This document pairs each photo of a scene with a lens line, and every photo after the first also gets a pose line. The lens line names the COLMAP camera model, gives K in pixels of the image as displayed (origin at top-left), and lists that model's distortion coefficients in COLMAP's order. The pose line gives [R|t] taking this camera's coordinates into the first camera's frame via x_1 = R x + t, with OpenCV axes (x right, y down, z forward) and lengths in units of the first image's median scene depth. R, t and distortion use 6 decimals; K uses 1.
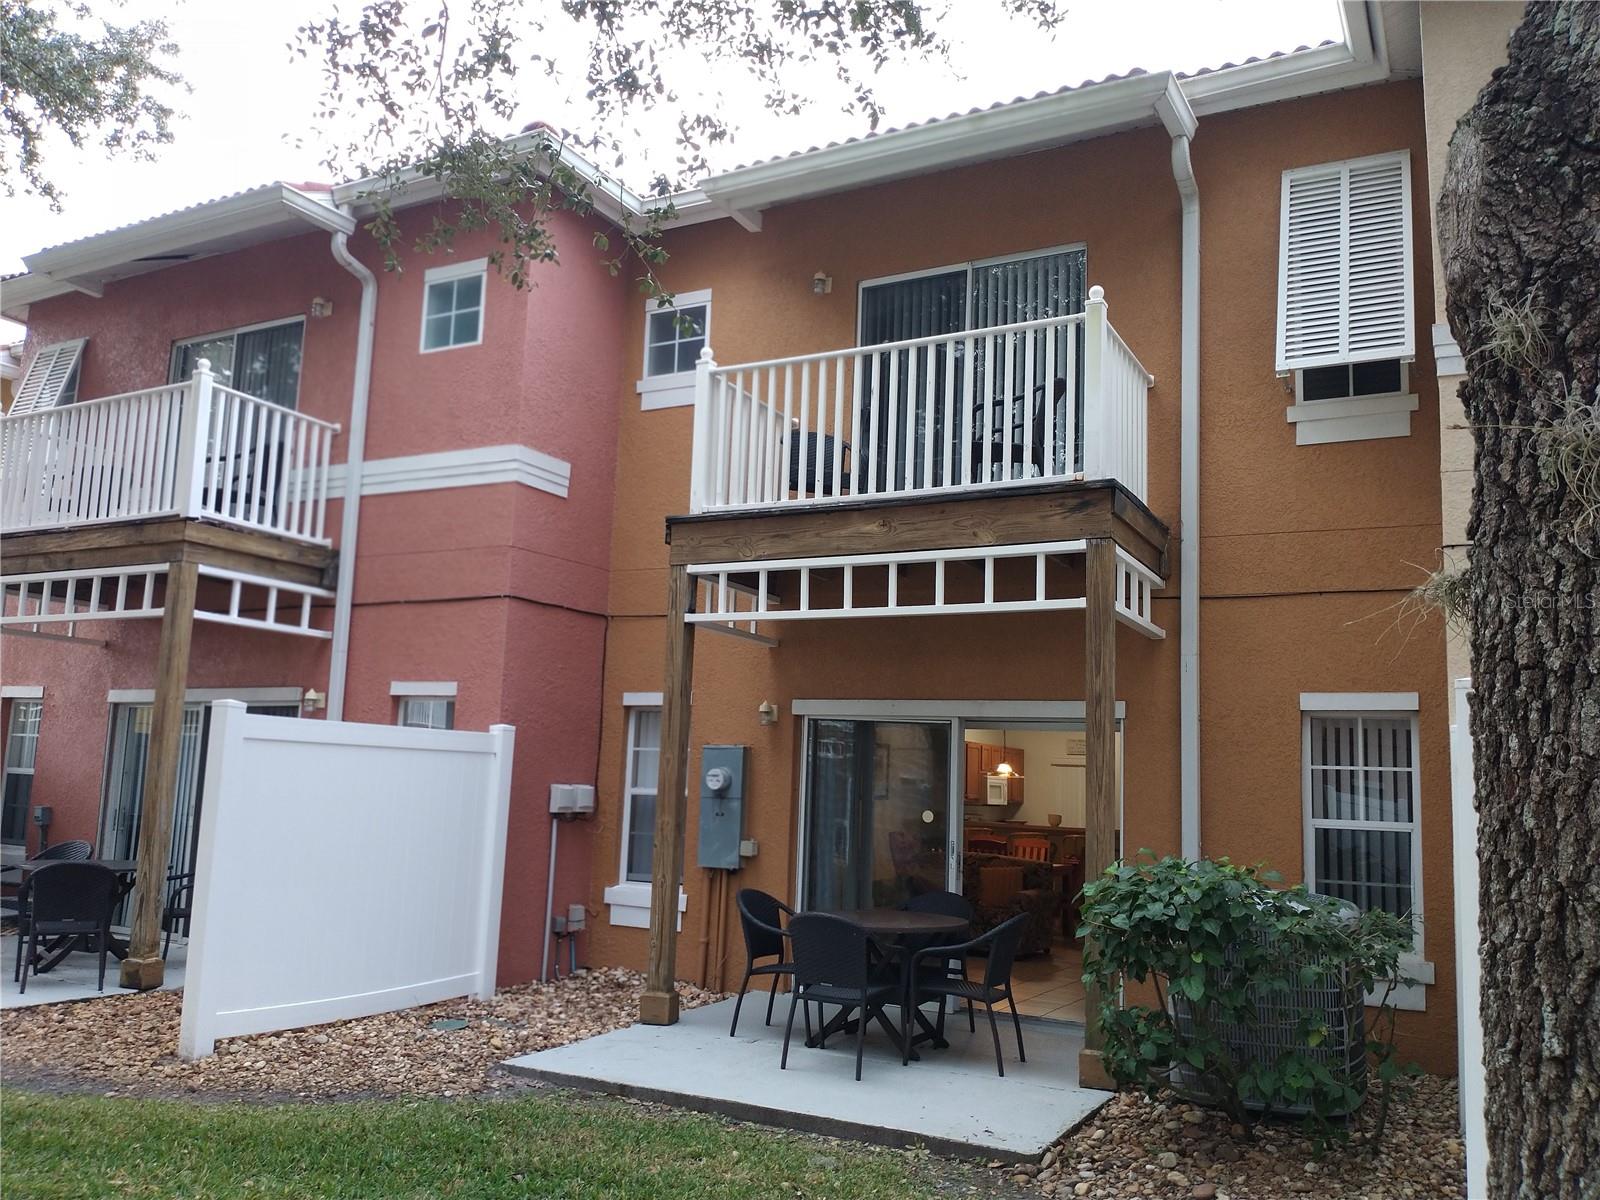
lens RADIAL K [[1285.0, 0, 768.1], [0, 1285.0, 612.3], [0, 0, 1]] dist [0.063342, -0.132464]
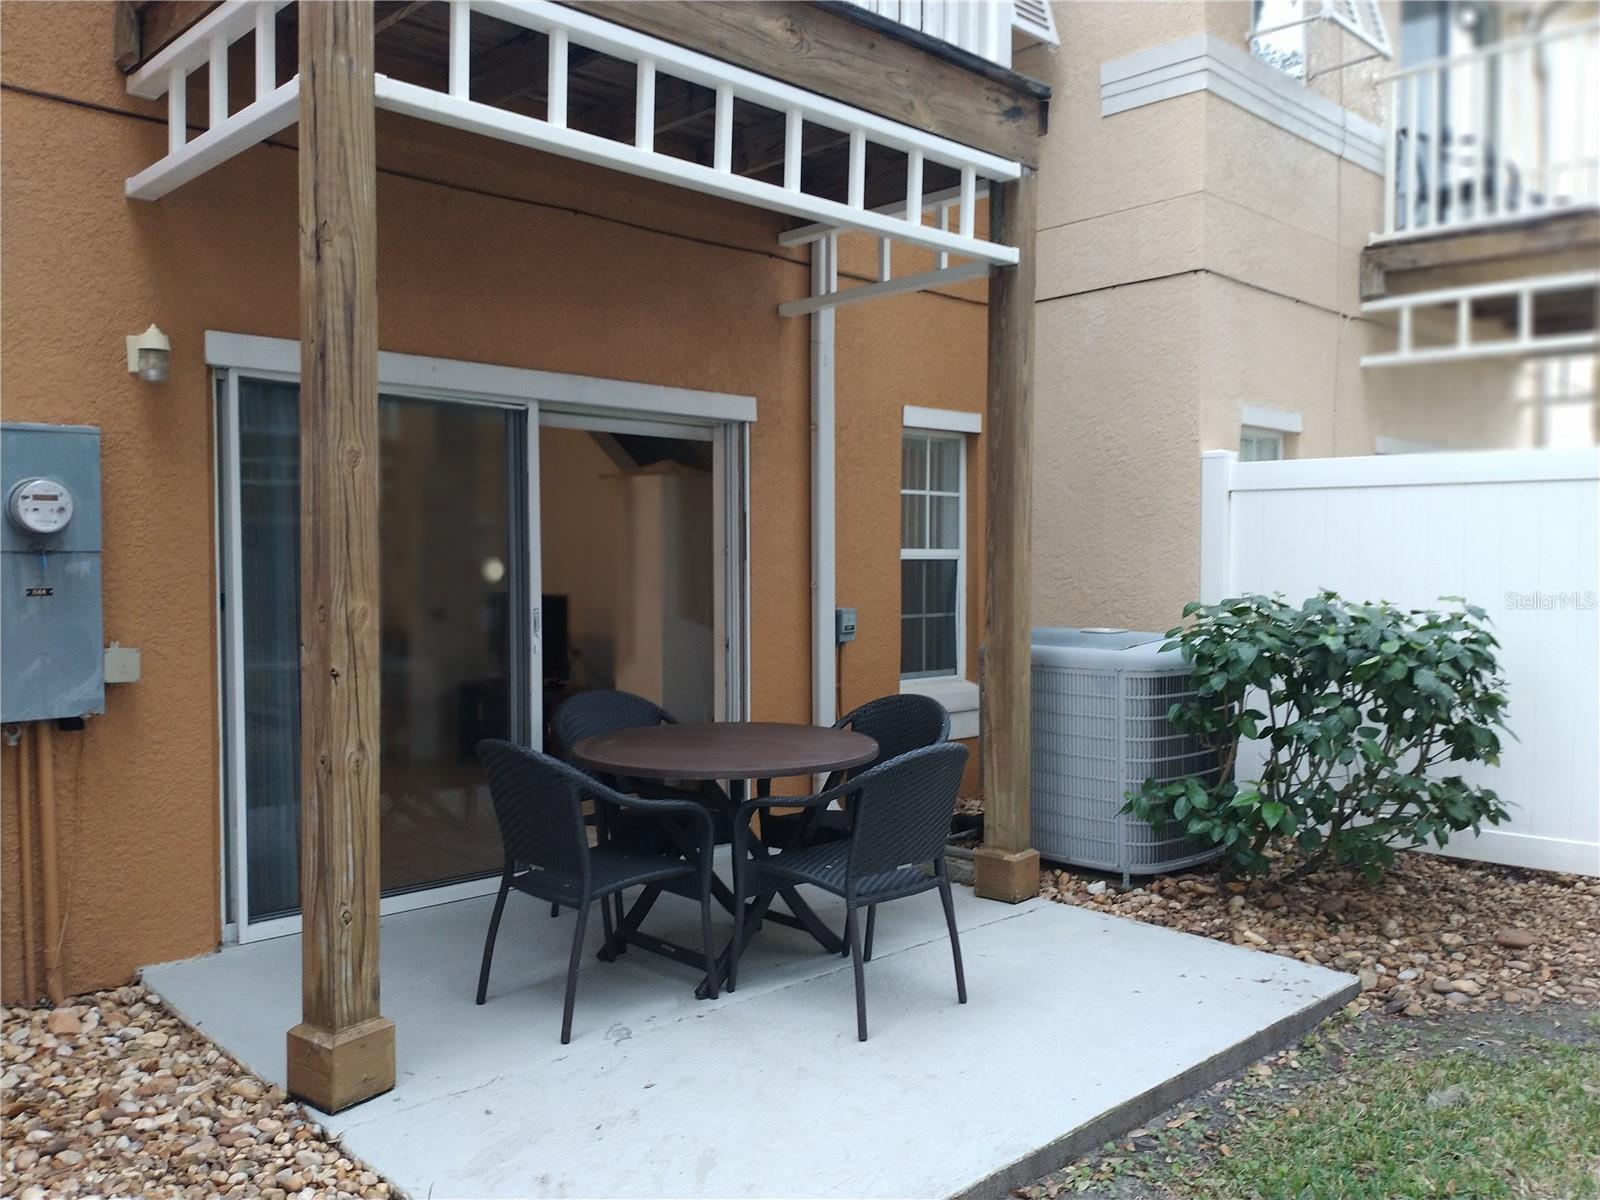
lens RADIAL K [[1285.0, 0, 787.7], [0, 1285.0, 610.7], [0, 0, 1]] dist [0.063342, -0.132464]
pose [[0.284929, -0.076364, 0.955502, -0.432895], [-0.120726, 0.986025, 0.114804, 0.105968], [-0.950916, -0.148065, 0.271728, 0.803015]]
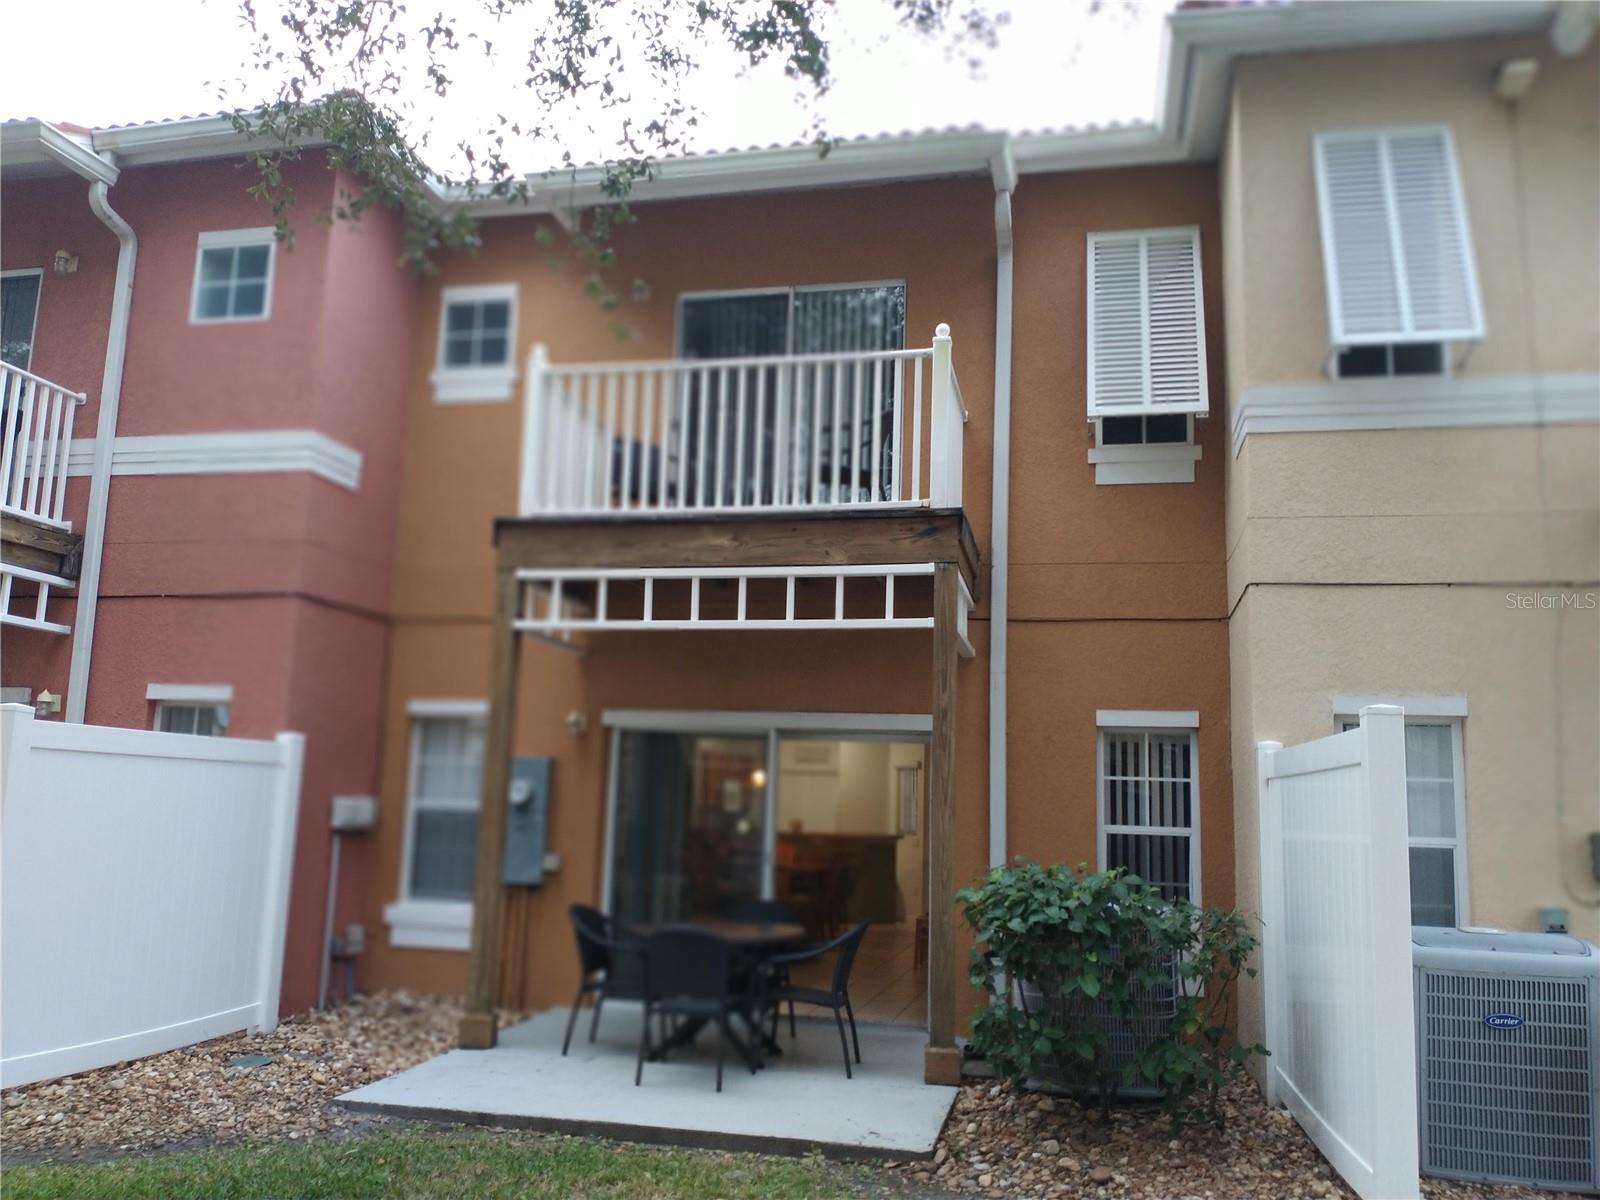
lens RADIAL K [[1285.0, 0, 772.1], [0, 1285.0, 611.2], [0, 0, 1]] dist [0.063342, -0.132464]
pose [[0.963375, 0.032643, 0.266165, -0.144340], [-0.031279, 0.999467, -0.009362, -0.002759], [-0.266329, 0.000694, 0.963882, 0.017549]]
